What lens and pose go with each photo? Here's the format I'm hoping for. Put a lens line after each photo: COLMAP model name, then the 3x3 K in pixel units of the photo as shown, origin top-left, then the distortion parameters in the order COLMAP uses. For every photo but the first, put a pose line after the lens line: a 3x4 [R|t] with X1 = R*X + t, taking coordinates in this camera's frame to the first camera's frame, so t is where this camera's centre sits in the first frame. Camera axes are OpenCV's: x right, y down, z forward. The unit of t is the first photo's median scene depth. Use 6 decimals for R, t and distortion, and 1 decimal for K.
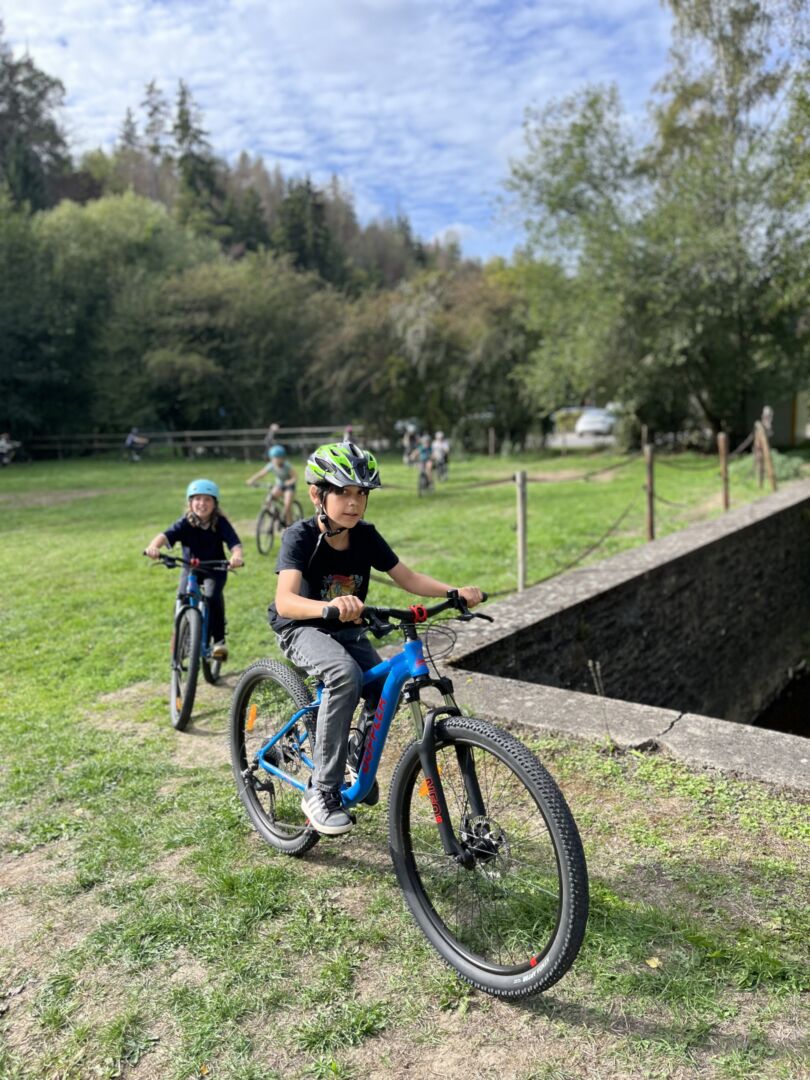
lens RADIAL K [[806.6, 0, 417.4], [0, 806.6, 550.3], [0, 0, 1]] dist [0.066681, -0.086481]
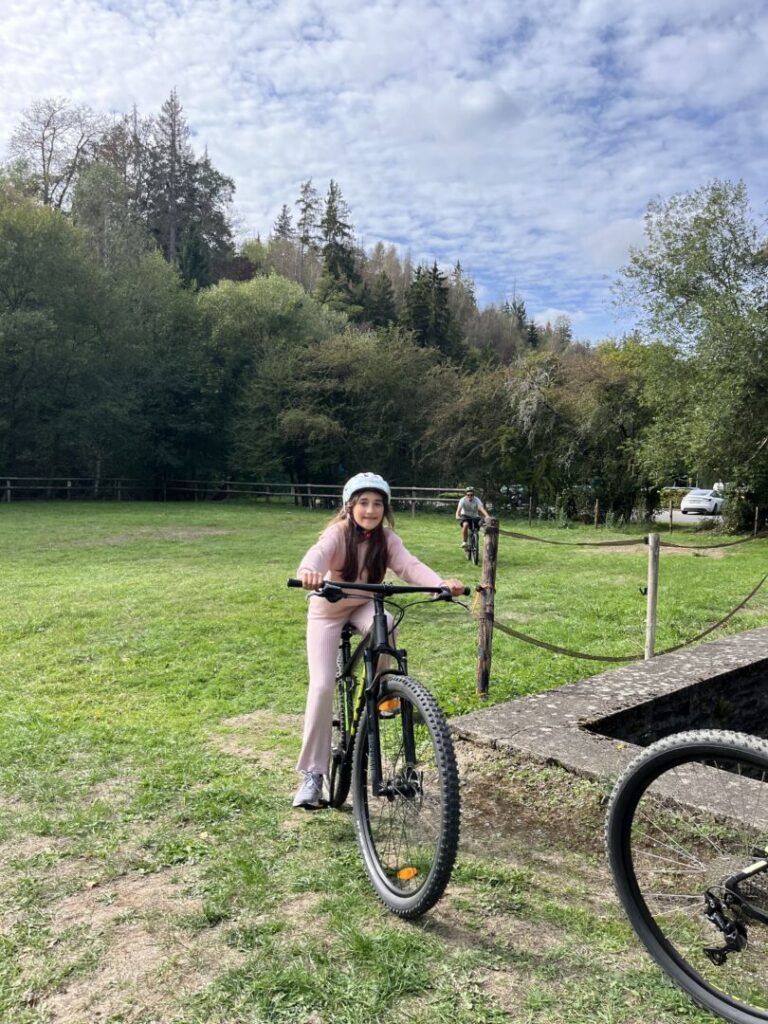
lens RADIAL K [[764.8, 0, 392.0], [0, 764.8, 526.0], [0, 0, 1]] dist [0.066681, -0.086481]
pose [[0.985058, 0.073515, -0.155743, -0.027998], [-0.089564, 0.991082, -0.098669, 0.008901], [0.147101, 0.111143, 0.982857, 0.030433]]
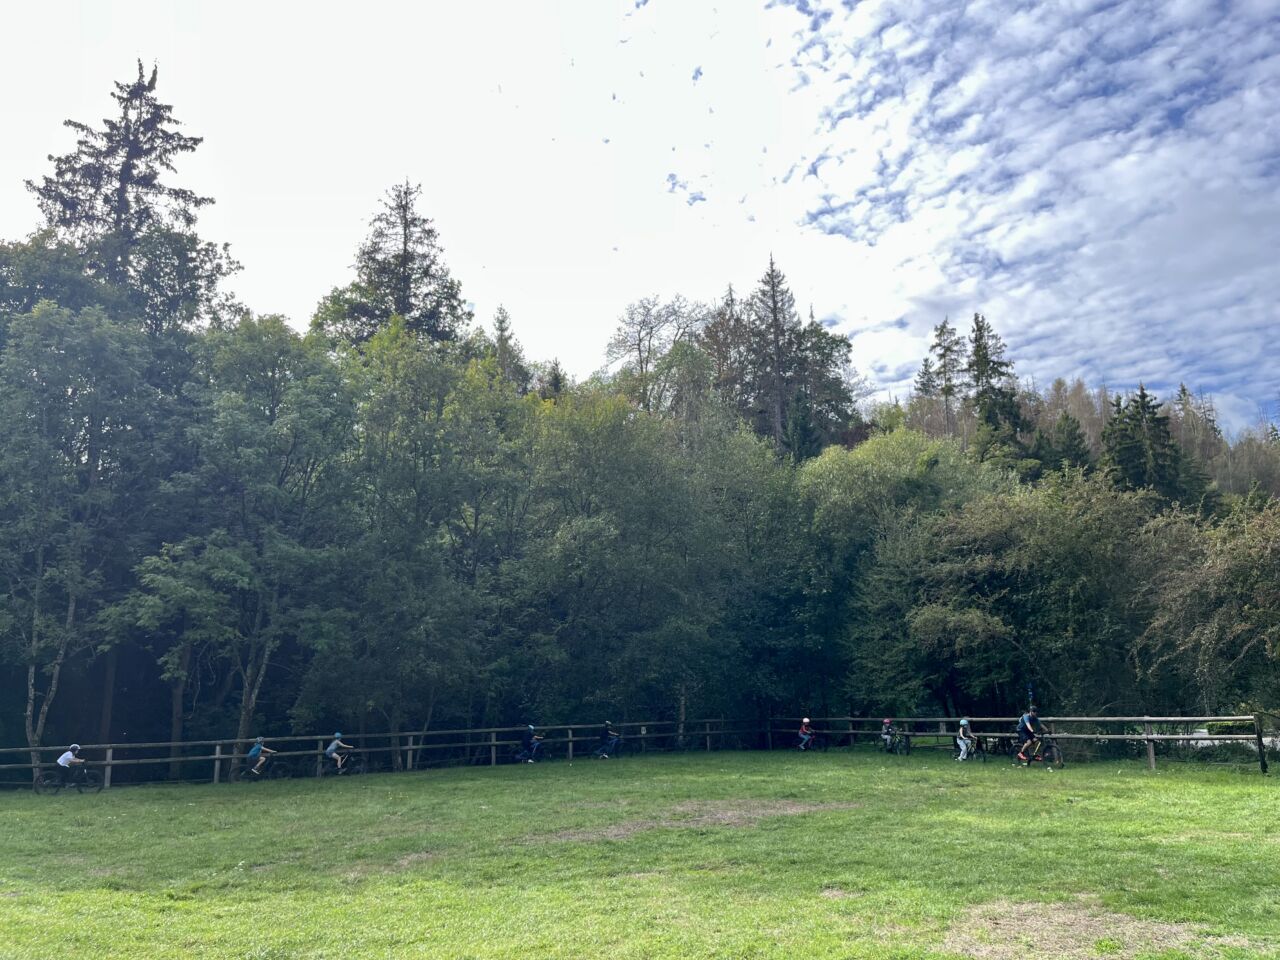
lens RADIAL K [[956.0, 0, 653.8], [0, 956.0, 471.1], [0, 0, 1]] dist [0.066681, -0.086481]
pose [[0.817377, -0.118779, -0.563725, -0.020593], [-0.104068, 0.931975, -0.347265, -0.089582], [0.566625, 0.342513, 0.749414, 0.502298]]
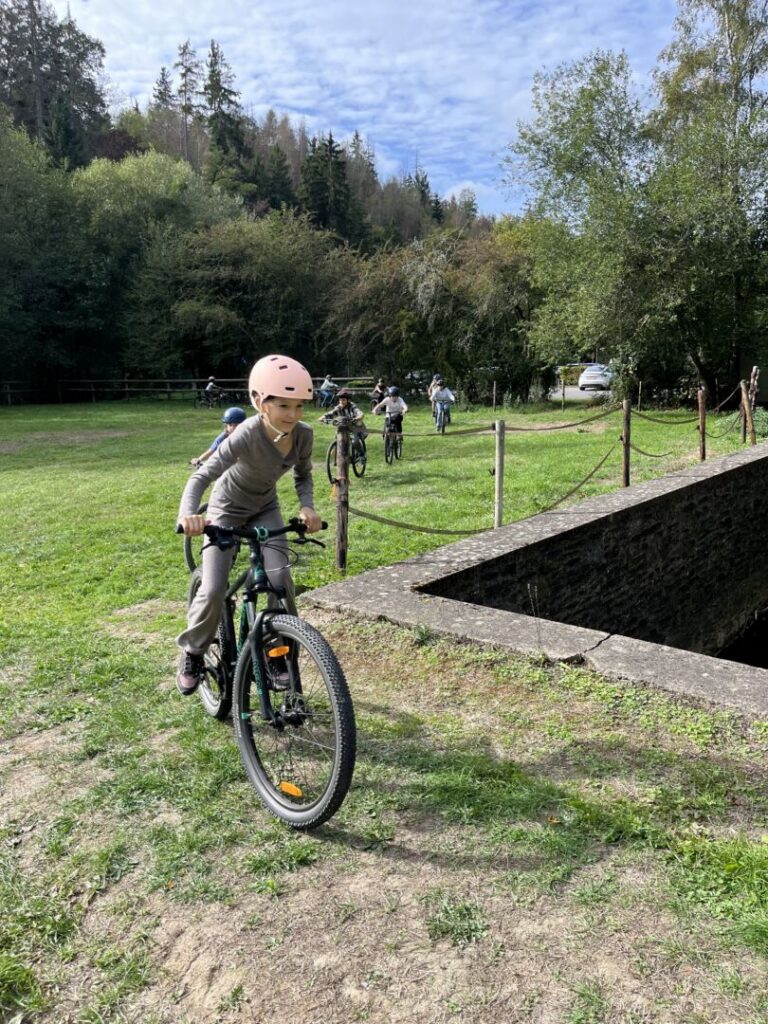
lens RADIAL K [[764.8, 0, 399.7], [0, 764.8, 515.3], [0, 0, 1]] dist [0.066681, -0.086481]
pose [[0.999009, 0.026319, -0.035892, 0.024219], [-0.025356, 0.999313, 0.027034, 0.004226], [0.036578, -0.026097, 0.998990, -0.034559]]
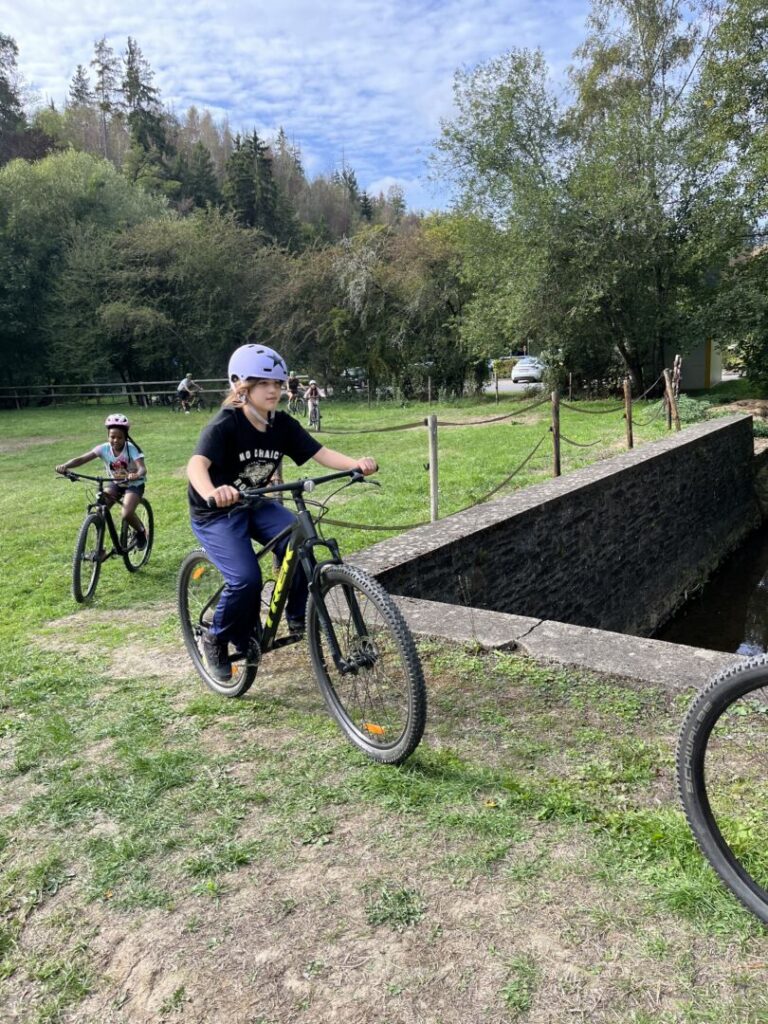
lens RADIAL K [[764.8, 0, 398.5], [0, 764.8, 511.6], [0, 0, 1]] dist [0.066681, -0.086481]
pose [[0.999150, -0.015196, 0.038315, 0.029415], [0.014197, 0.999556, 0.026206, 0.004138], [-0.038696, -0.025640, 0.998922, -0.039202]]
